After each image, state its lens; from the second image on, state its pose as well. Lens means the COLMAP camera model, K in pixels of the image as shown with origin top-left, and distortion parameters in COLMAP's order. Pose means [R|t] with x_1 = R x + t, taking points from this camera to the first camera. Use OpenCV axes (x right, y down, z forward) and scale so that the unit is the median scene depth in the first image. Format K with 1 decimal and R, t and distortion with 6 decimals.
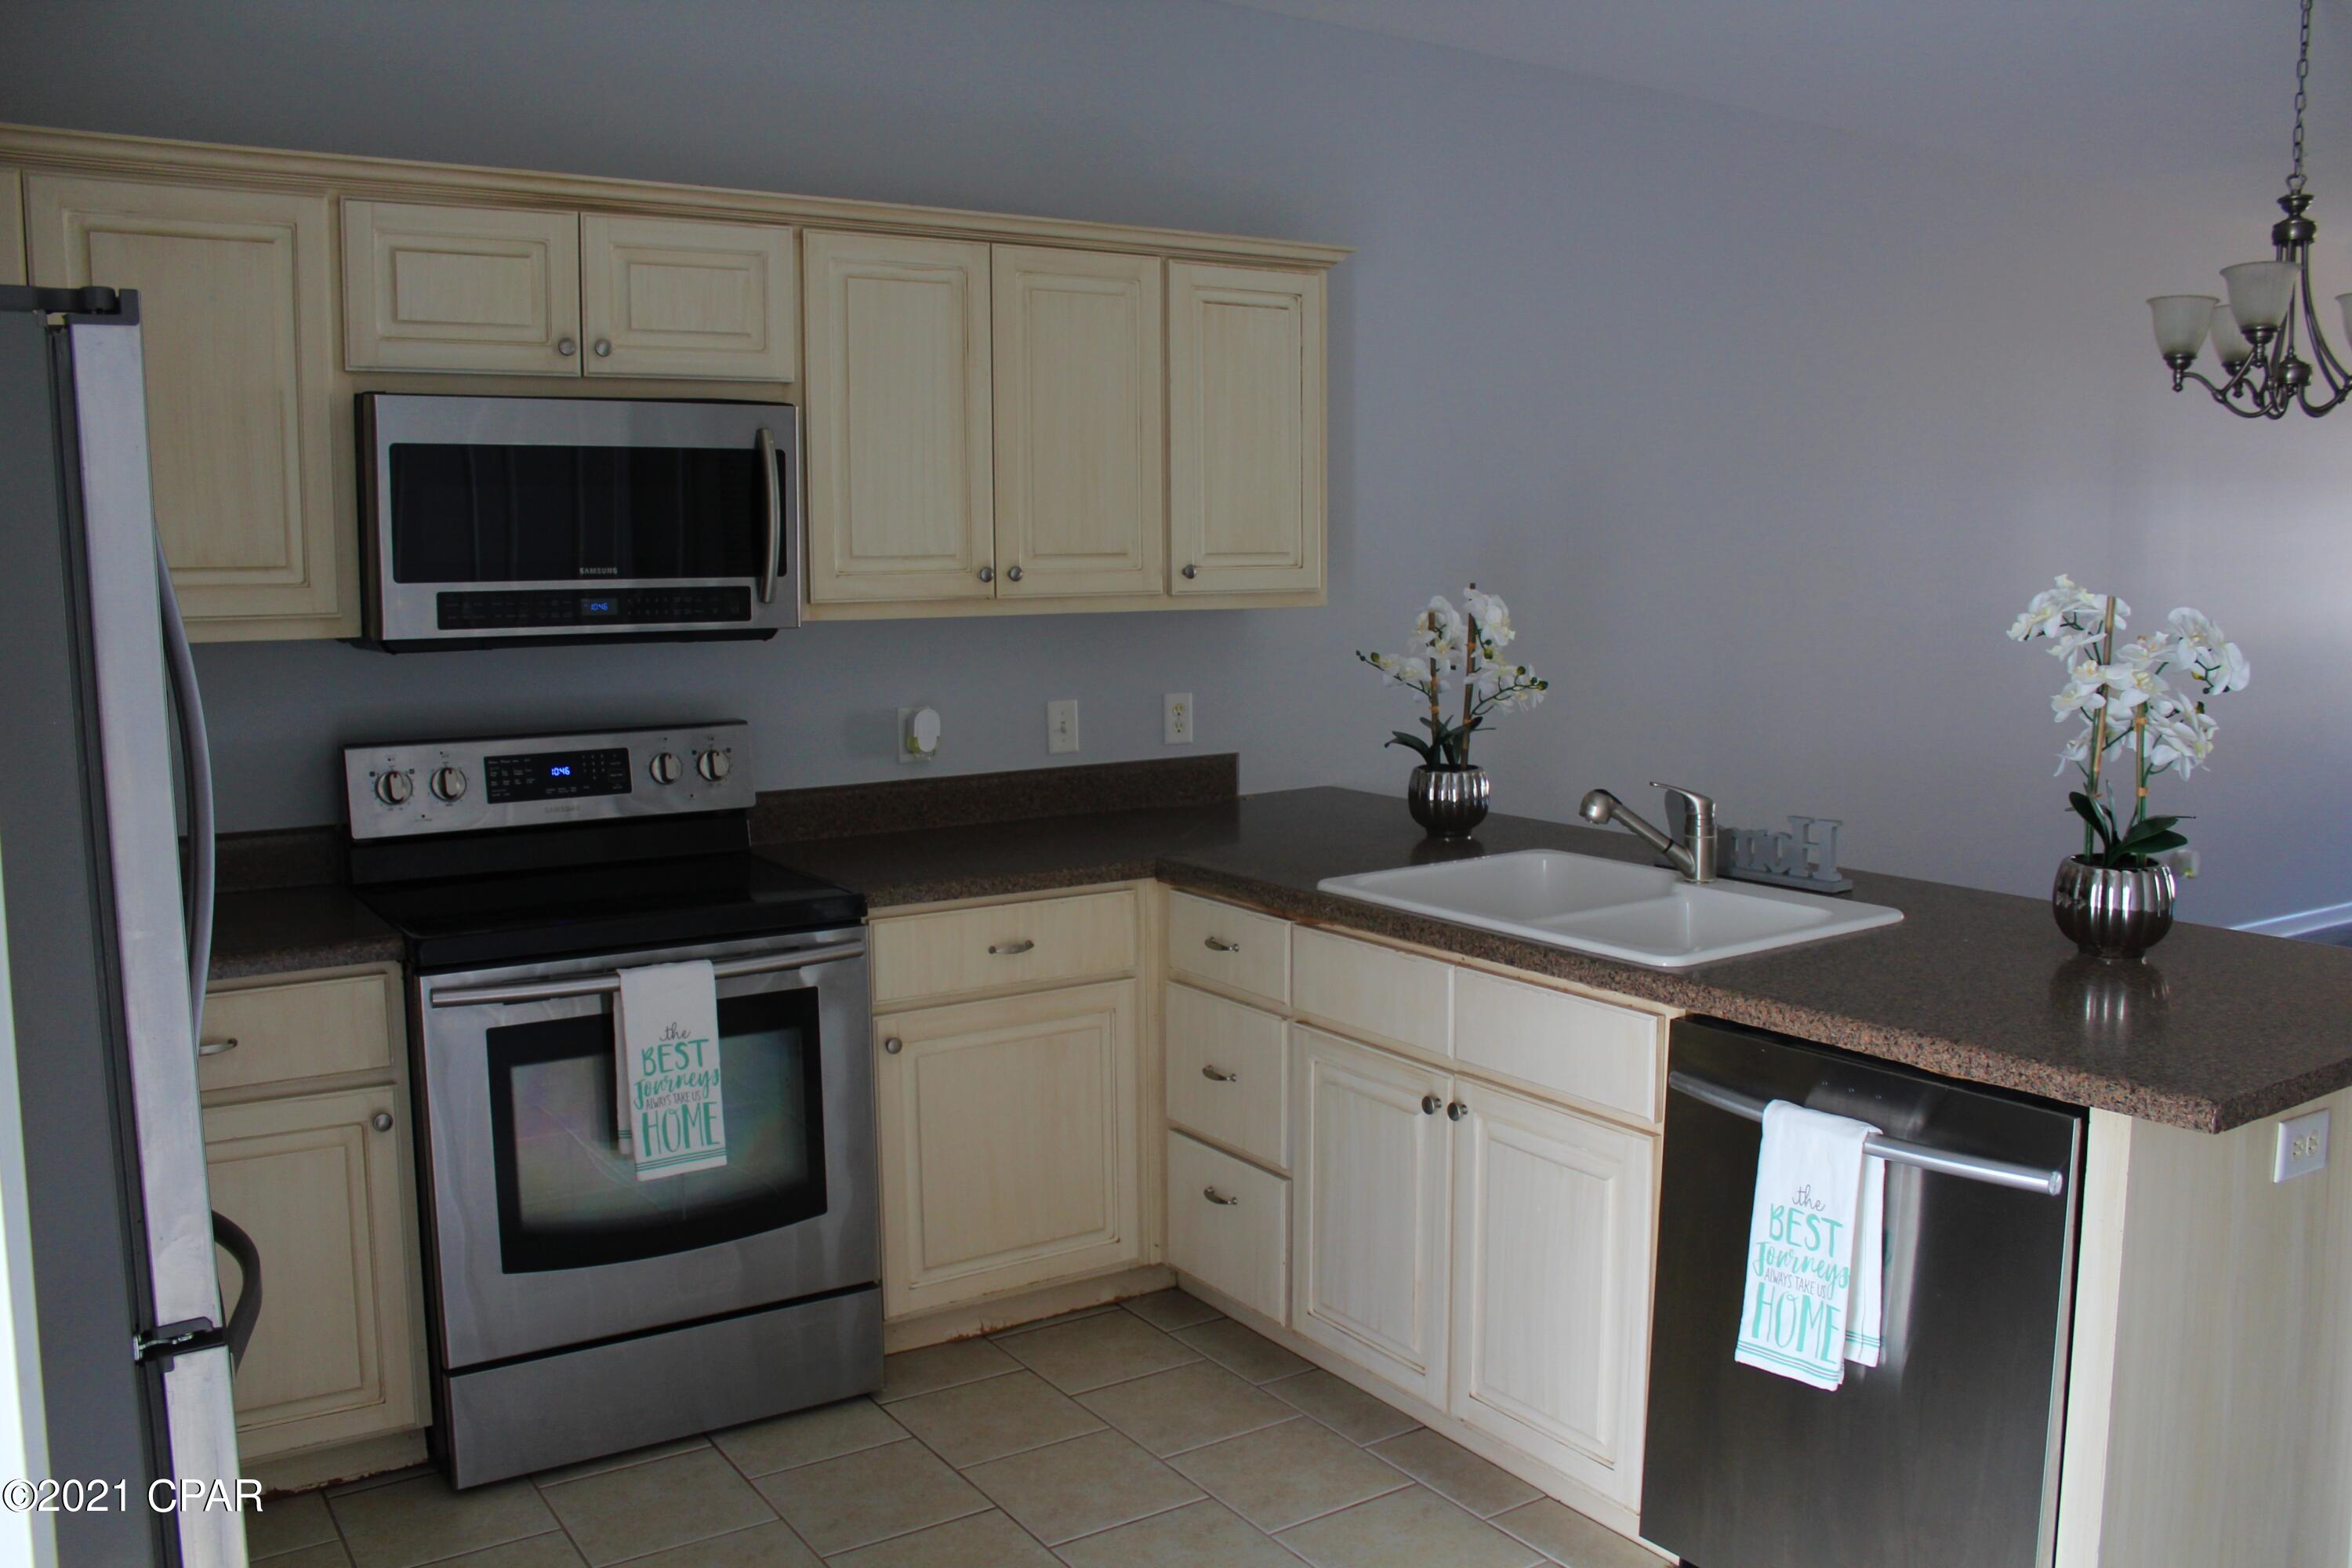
lens RADIAL K [[2024.4, 0, 1176.0], [0, 2024.4, 784.0], [0, 0, 1]] dist [-0.004188, -0.000543]
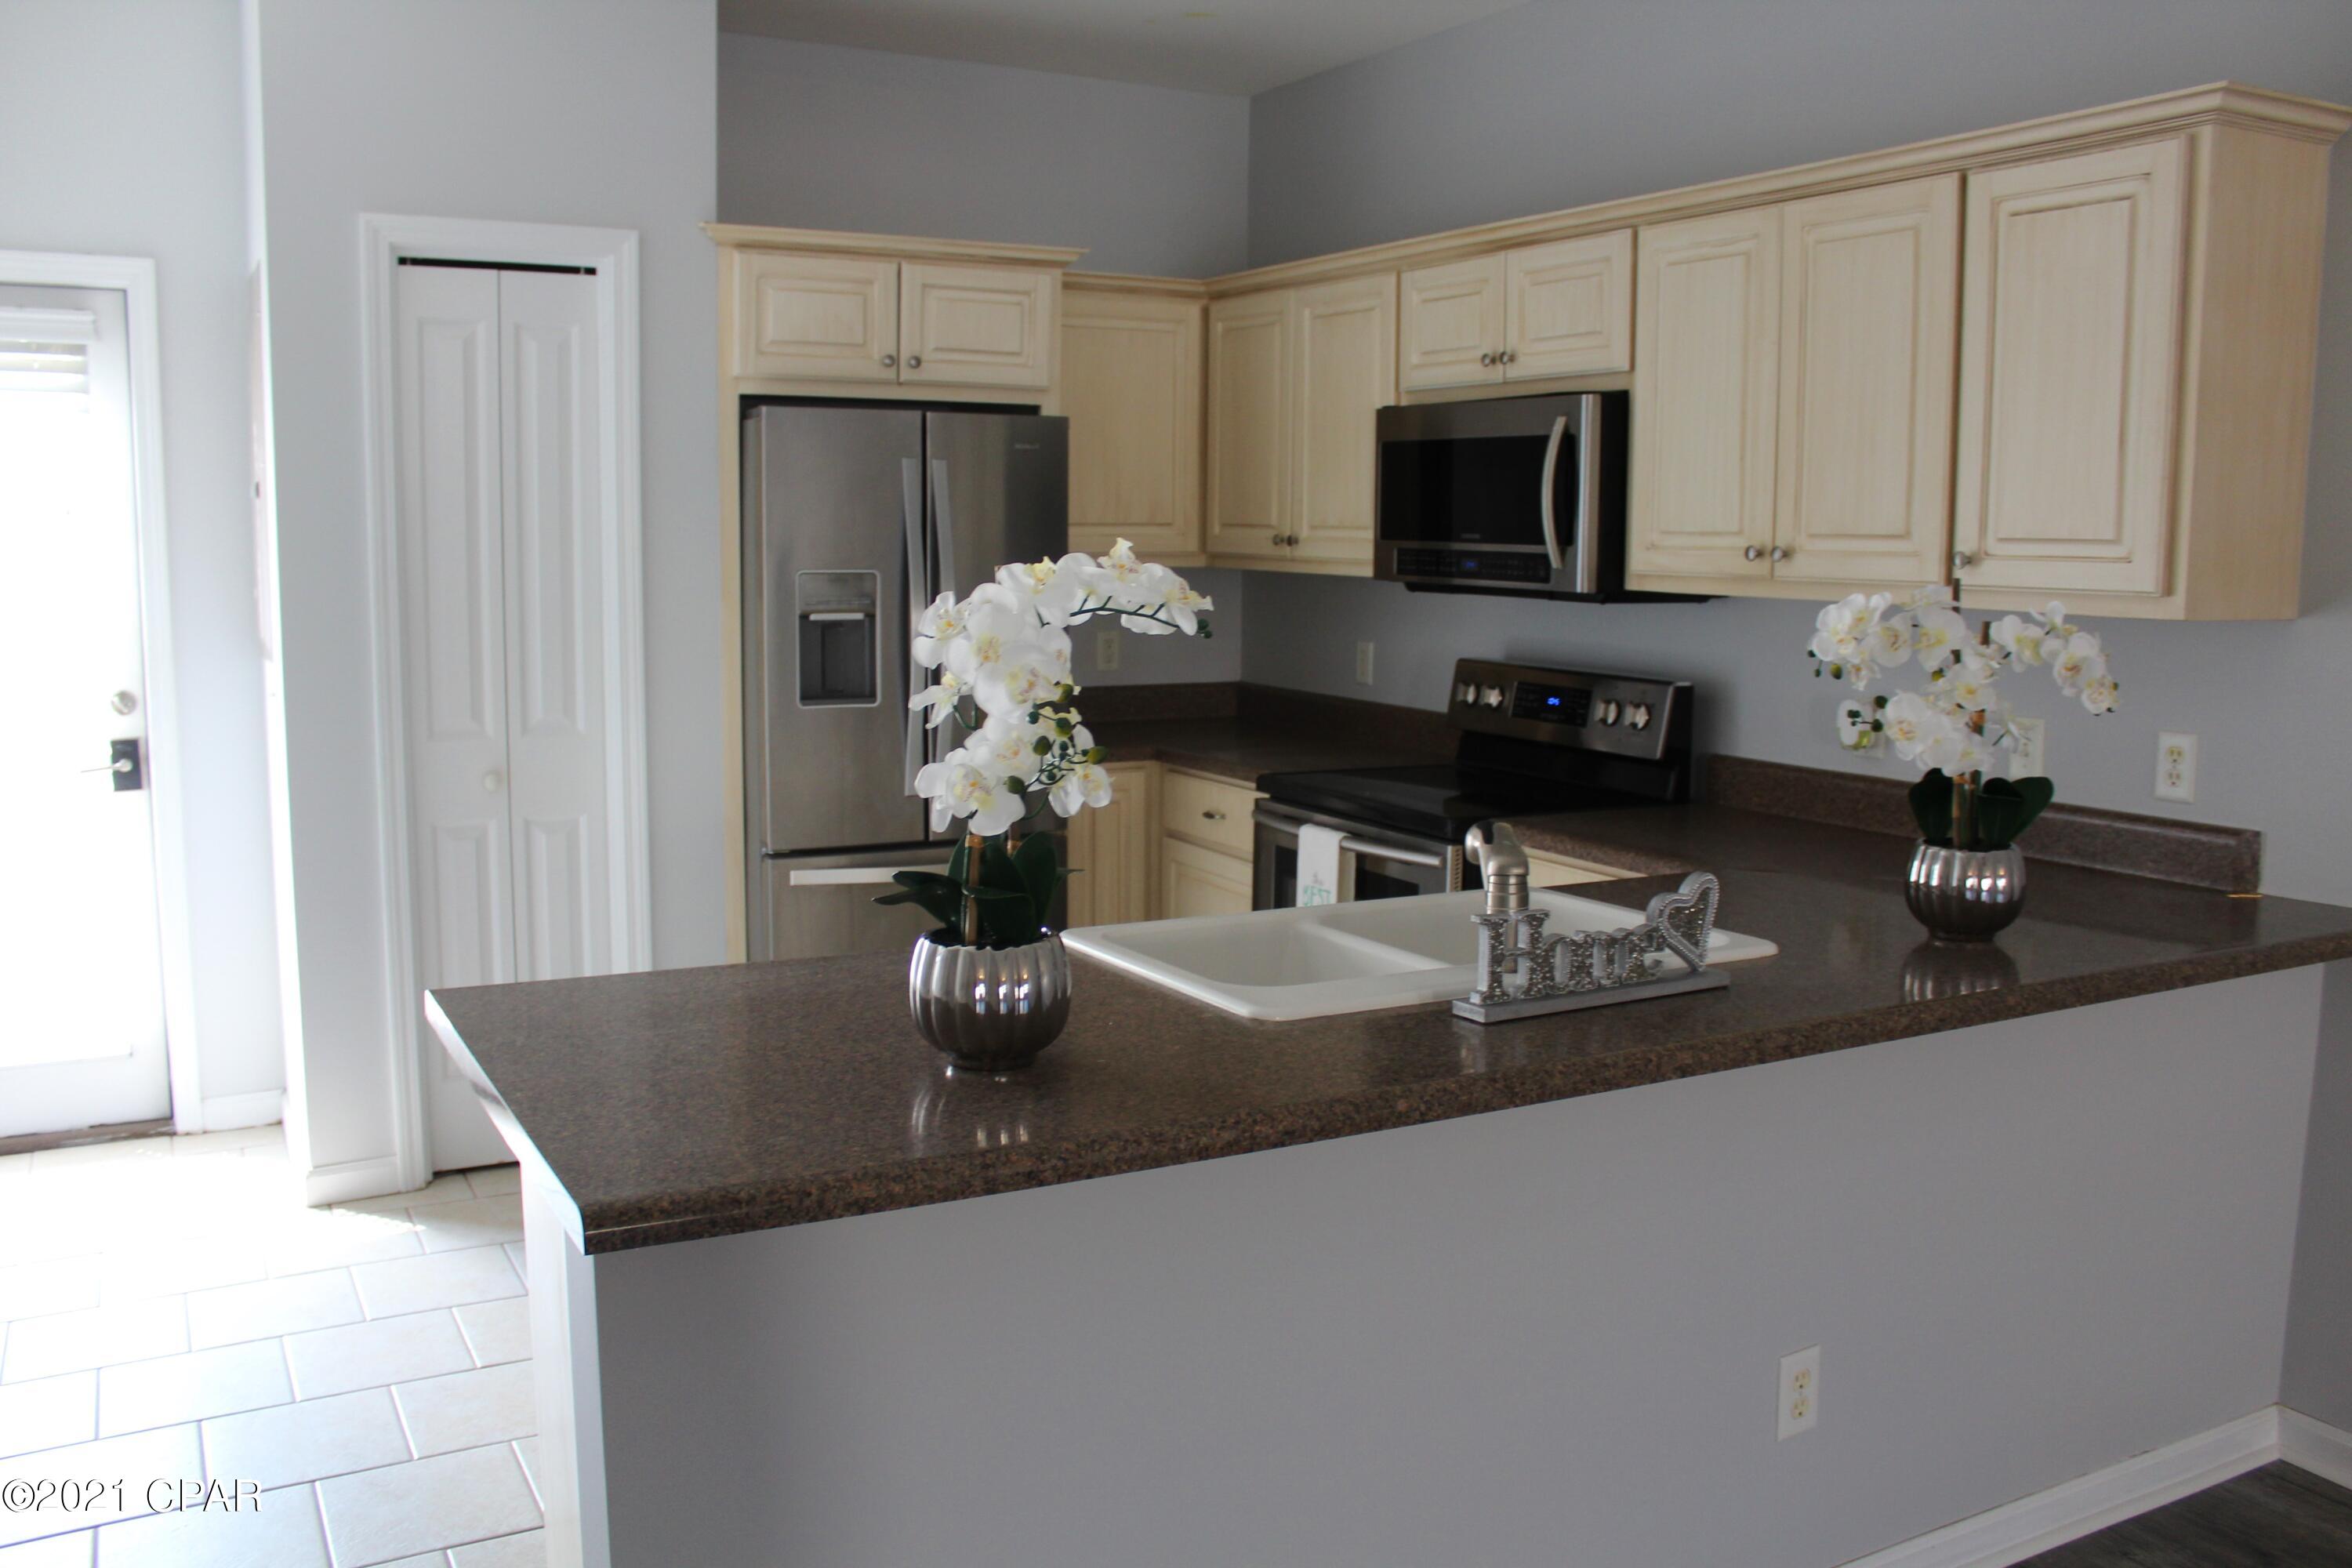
lens RADIAL K [[2024.4, 0, 1176.0], [0, 2024.4, 784.0], [0, 0, 1]] dist [-0.004188, -0.000543]
pose [[-0.029758, 0.123558, -0.991891, 0.903775], [-0.149097, 0.980680, 0.126634, -0.079268], [0.988375, 0.151656, -0.010761, 0.783151]]
